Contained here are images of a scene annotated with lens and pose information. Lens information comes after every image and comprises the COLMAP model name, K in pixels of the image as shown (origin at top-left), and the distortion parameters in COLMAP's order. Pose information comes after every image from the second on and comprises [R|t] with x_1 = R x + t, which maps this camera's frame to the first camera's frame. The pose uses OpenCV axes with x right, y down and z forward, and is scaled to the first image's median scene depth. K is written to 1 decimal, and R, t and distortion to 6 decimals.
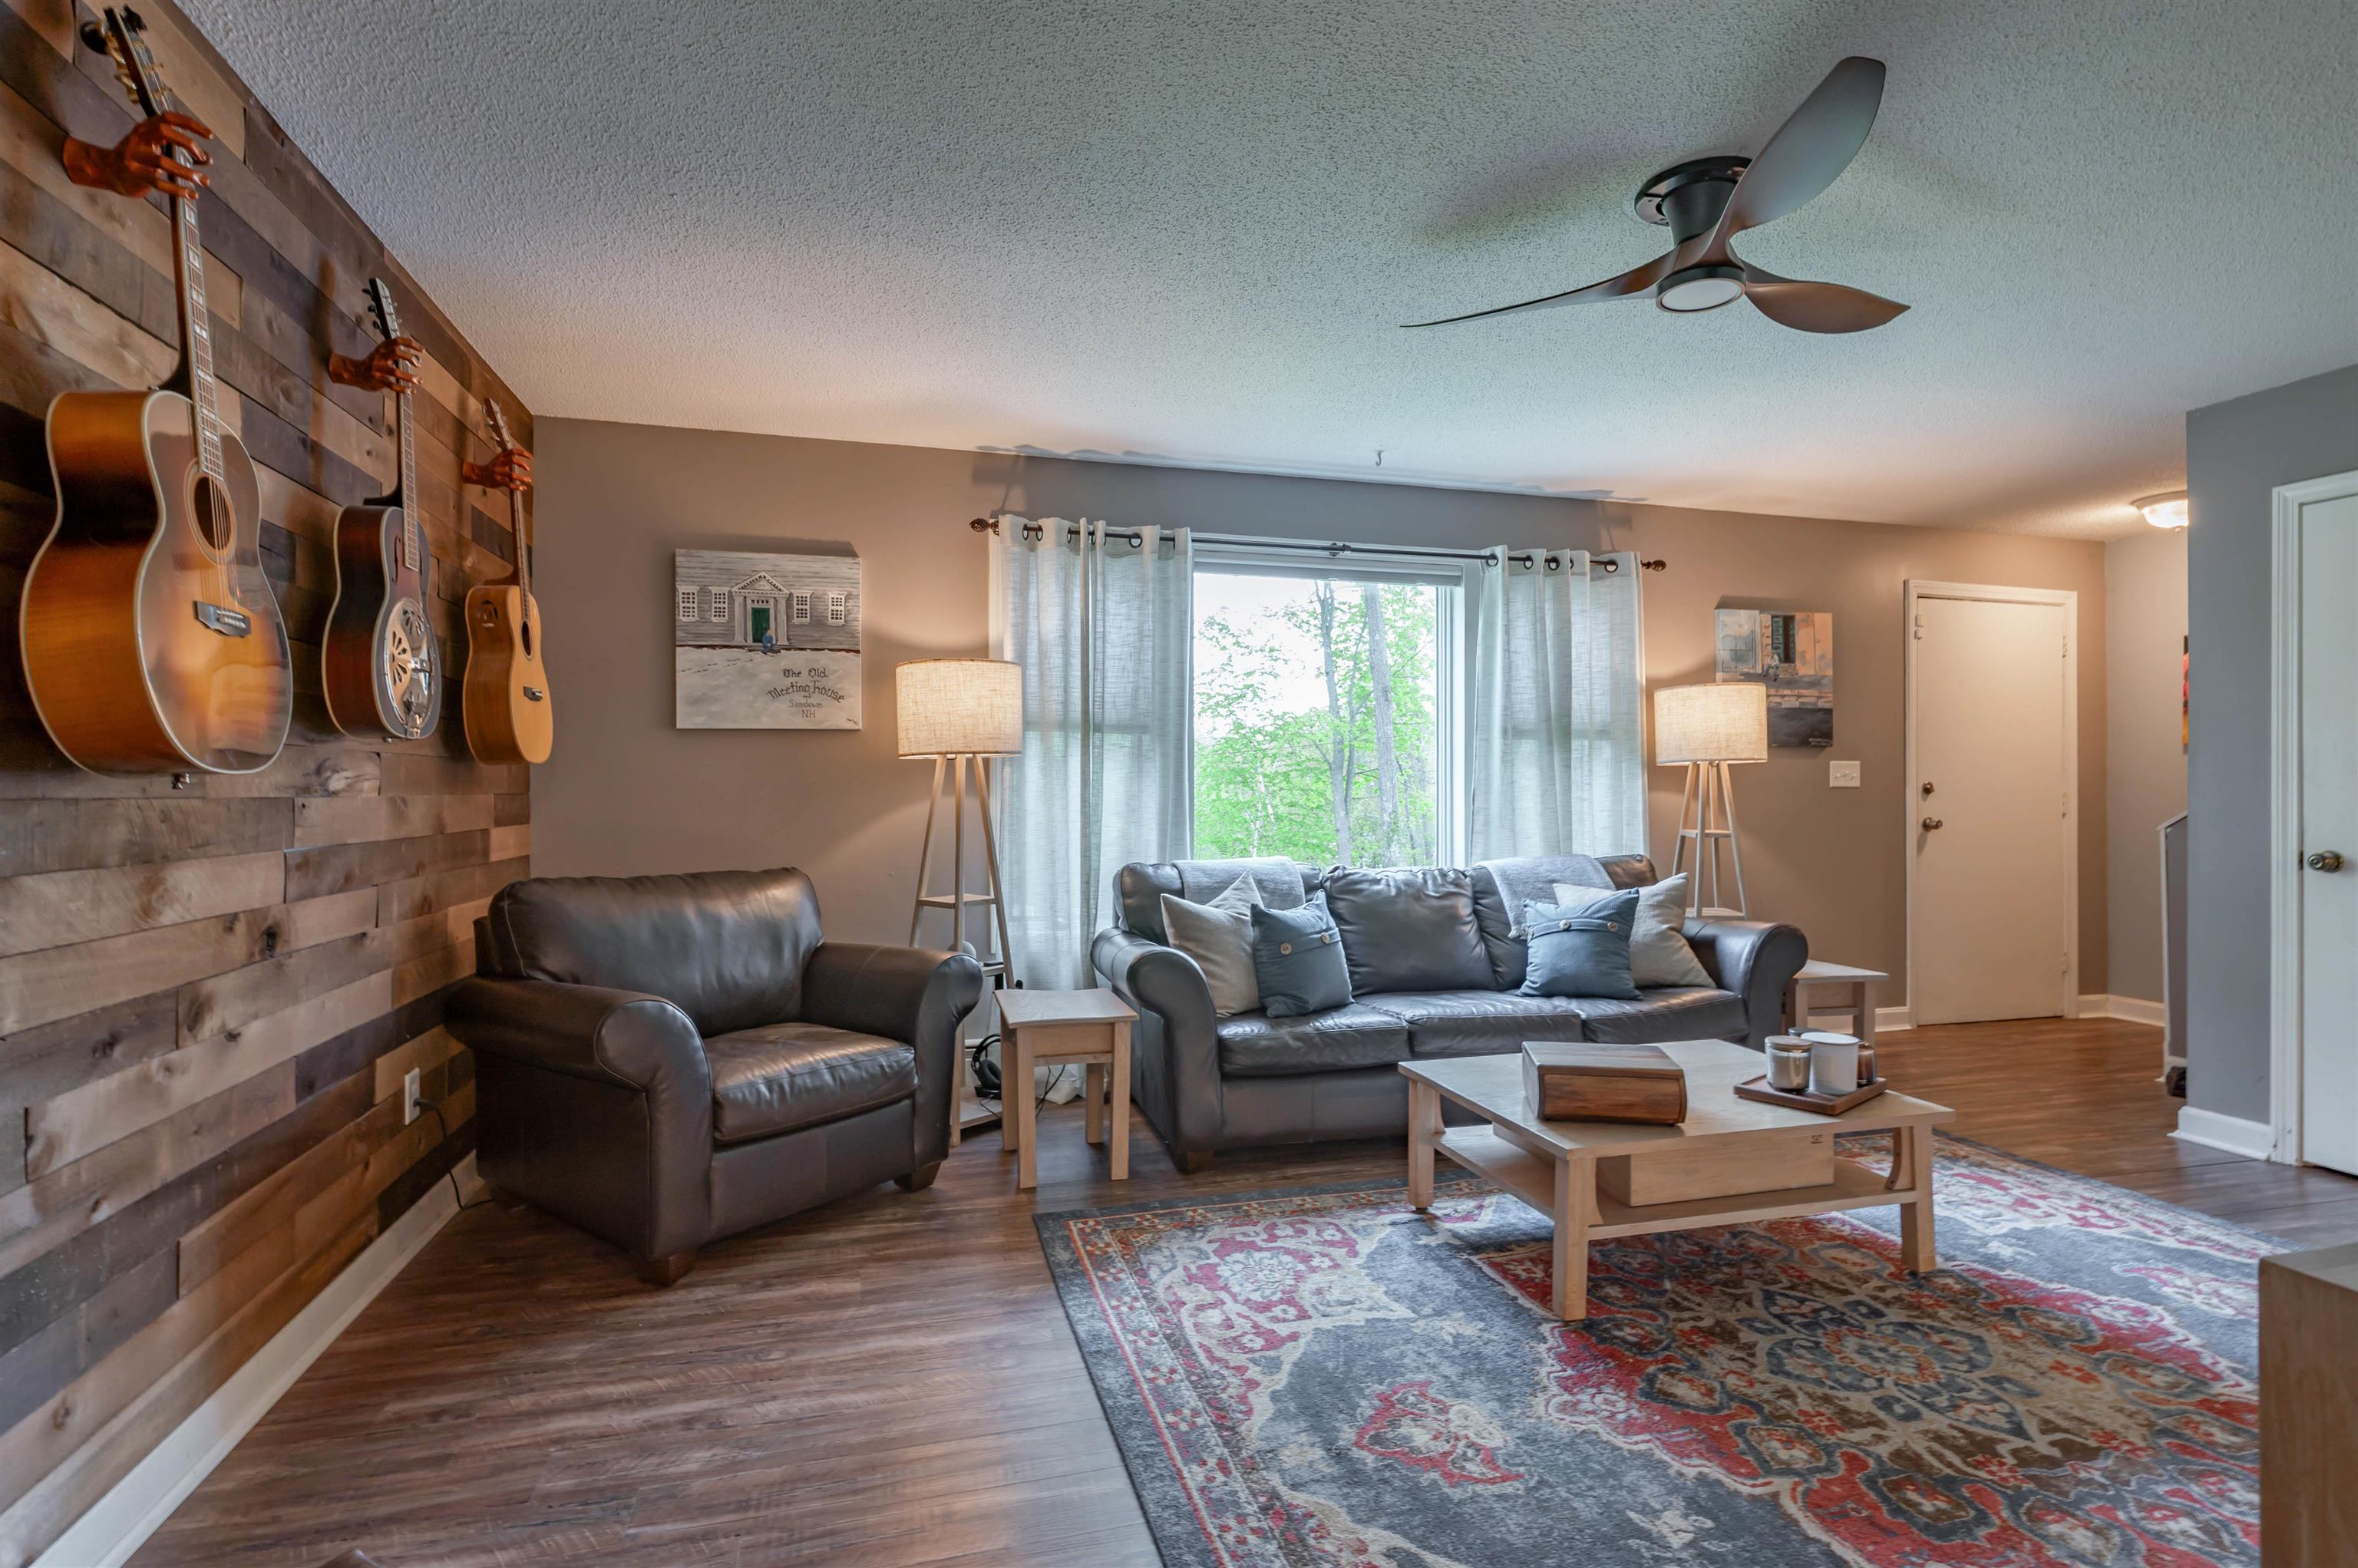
lens RADIAL K [[1137.6, 0, 1179.0], [0, 1137.6, 784.0], [0, 0, 1]] dist [-0.000243, 0.000835]
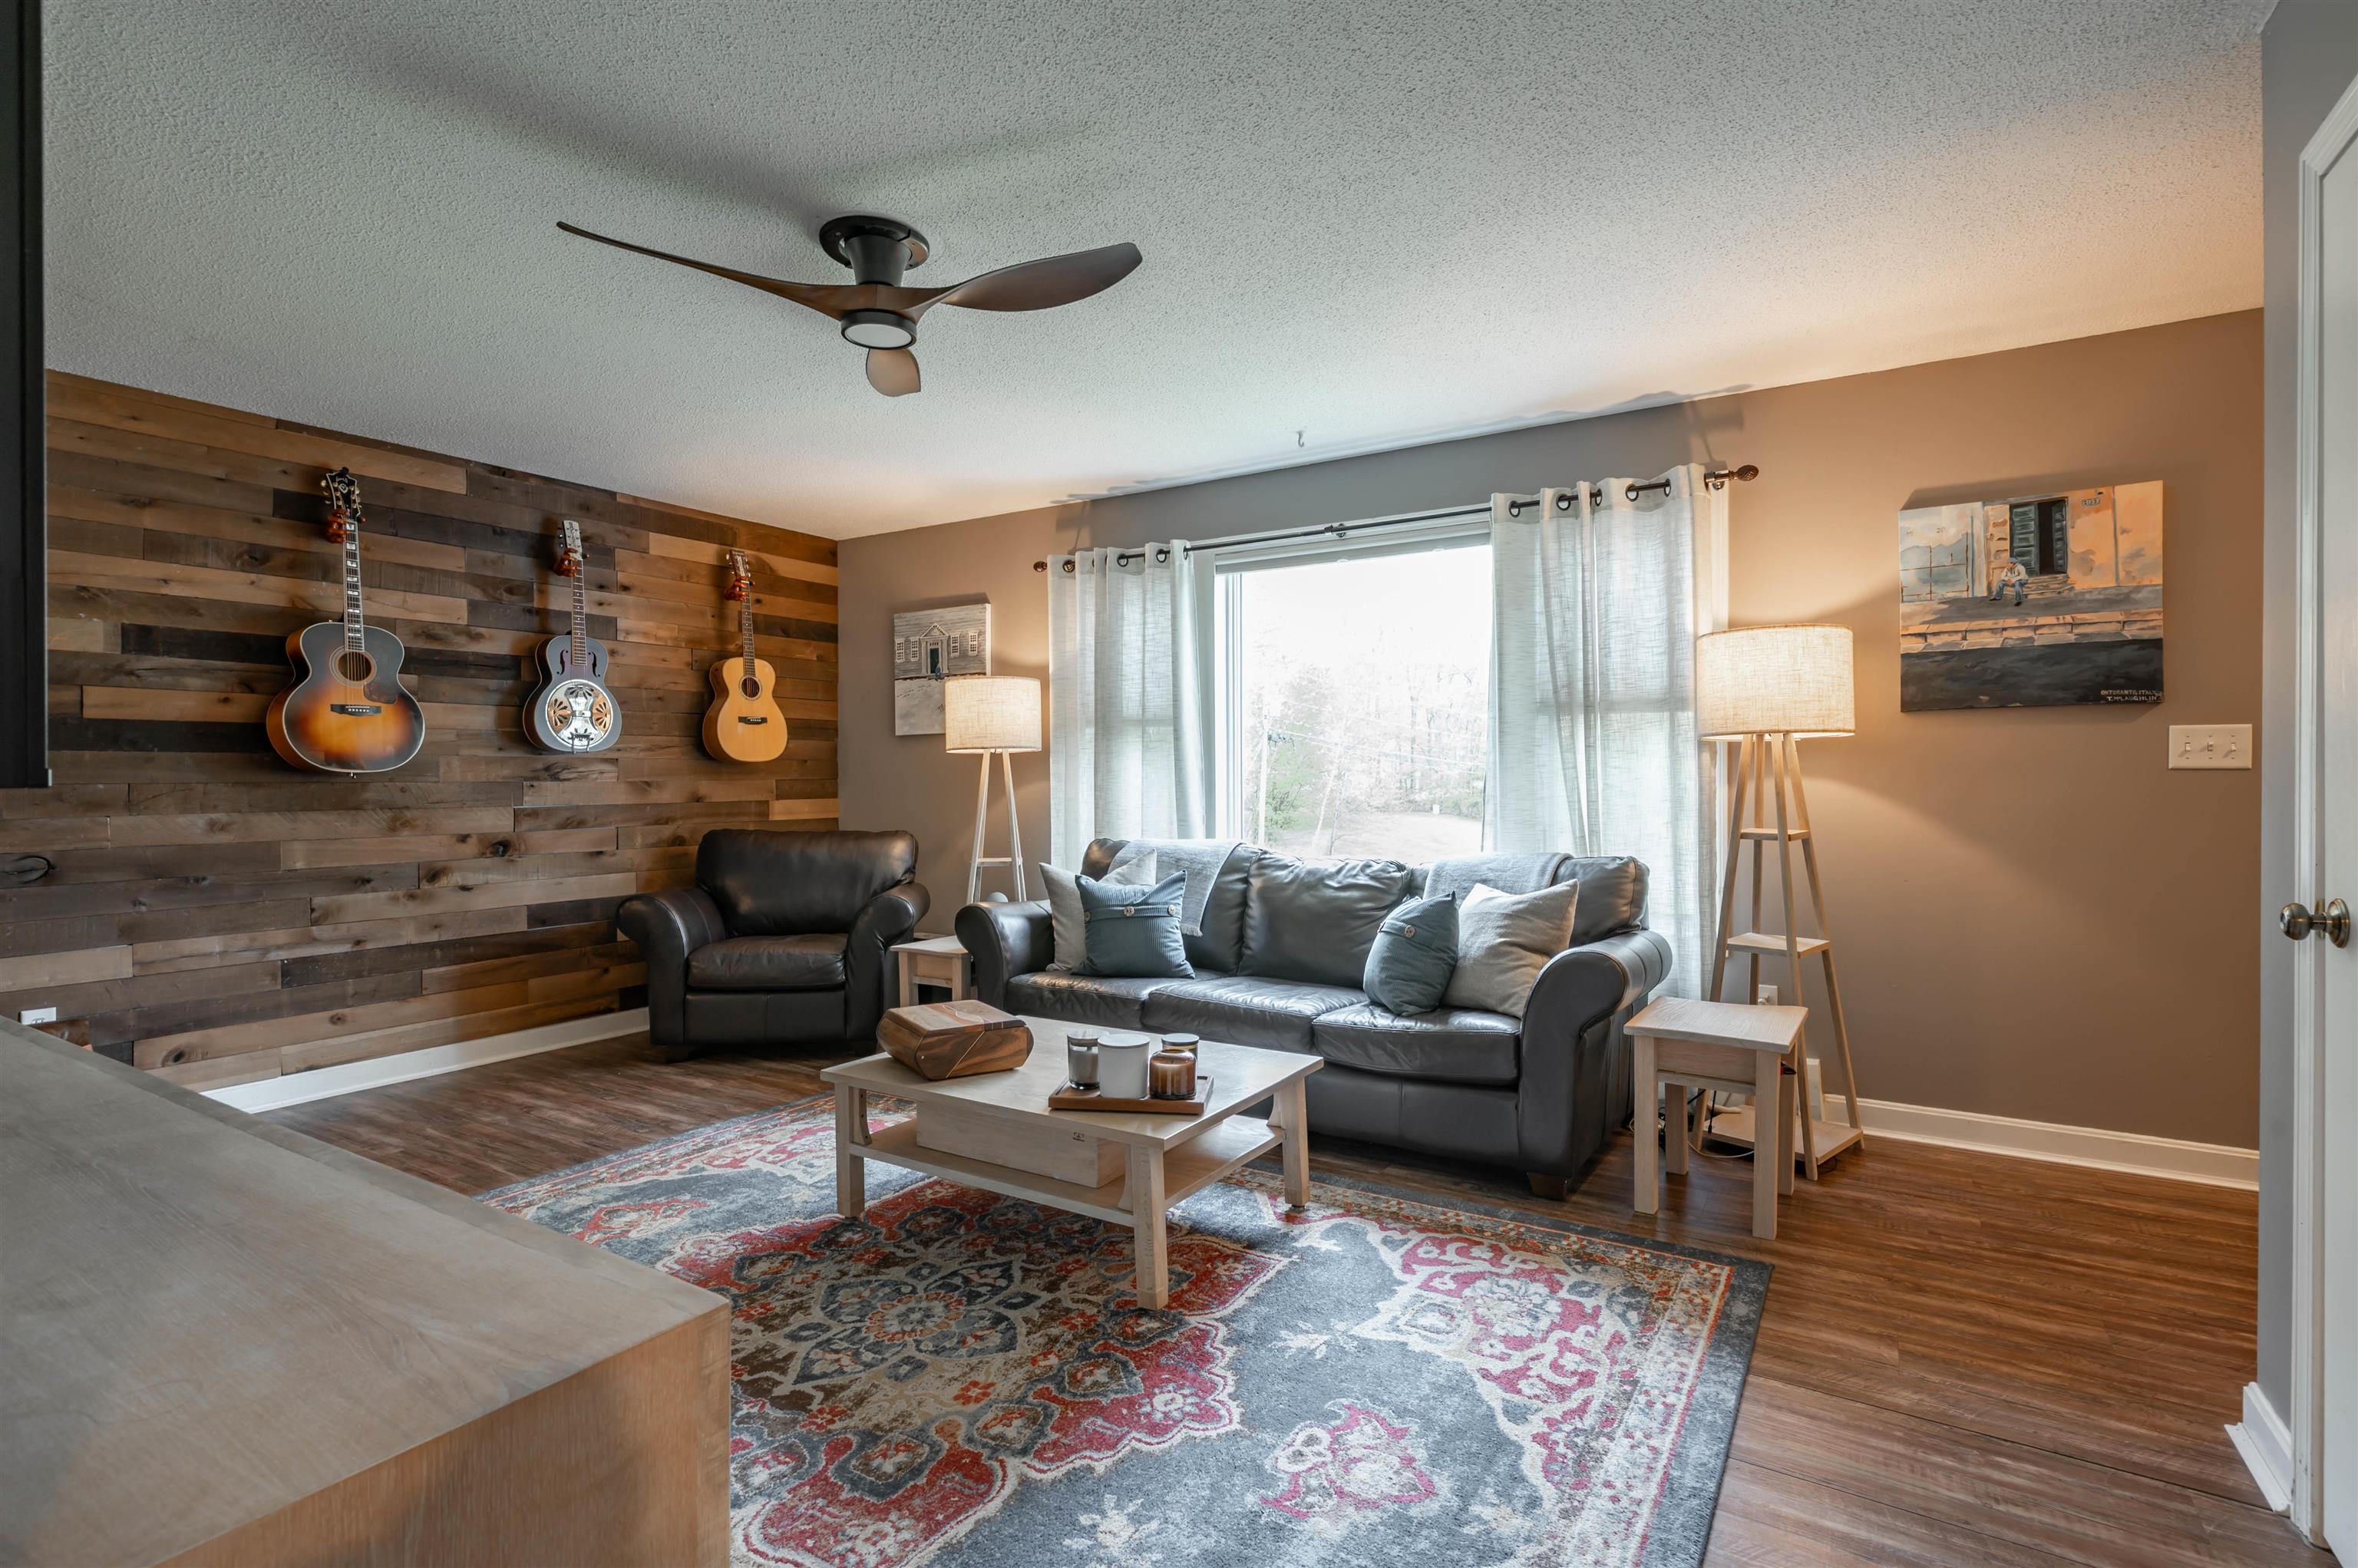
lens RADIAL K [[1130.4, 0, 1179.0], [0, 1130.4, 784.0], [0, 0, 1]] dist [-0.002758, 0.000027]
pose [[0.671836, 0.003489, -0.740692, 1.210715], [0.007063, 0.999913, 0.011117, 0.001050], [0.740667, -0.012700, 0.671753, 0.380317]]
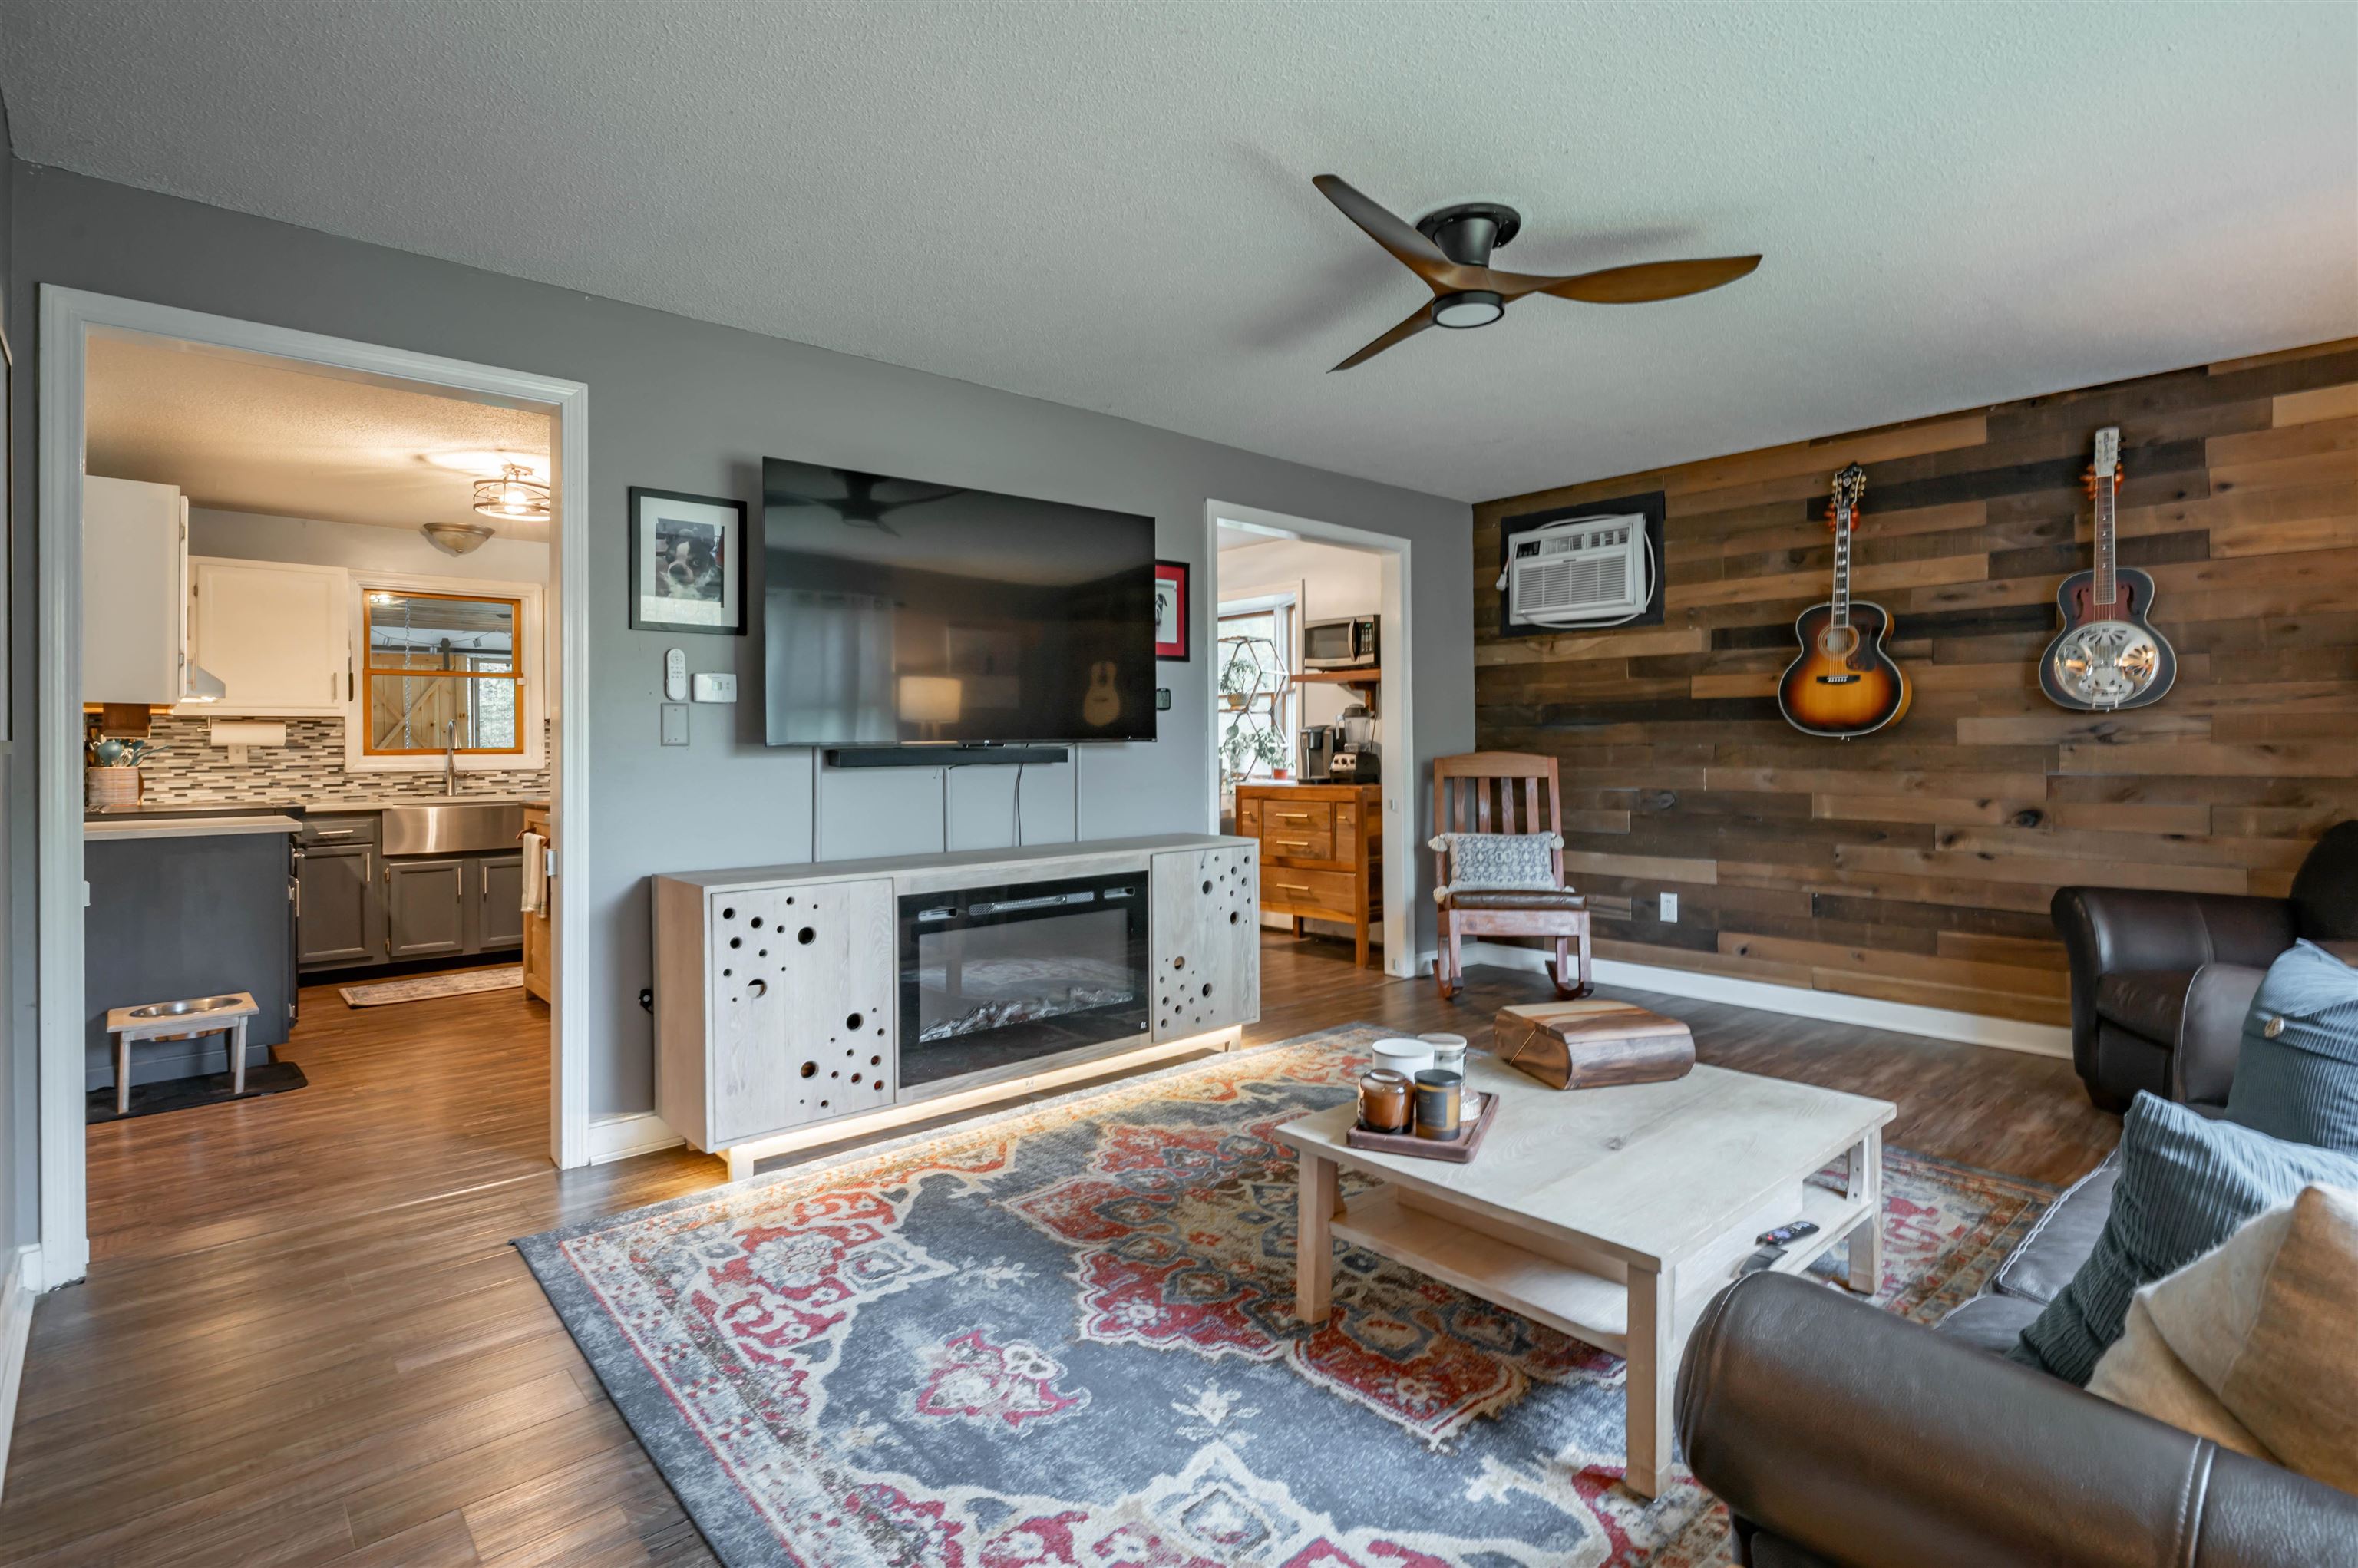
lens RADIAL K [[1142.7, 0, 1185.6], [0, 1142.7, 740.9], [0, 0, 1]] dist [-0.002425, -0.000547]
pose [[-0.898373, 0.003436, -0.439219, 1.003703], [0.006414, 0.999965, -0.005295, 0.005167], [0.439186, -0.007574, -0.898364, 1.563011]]
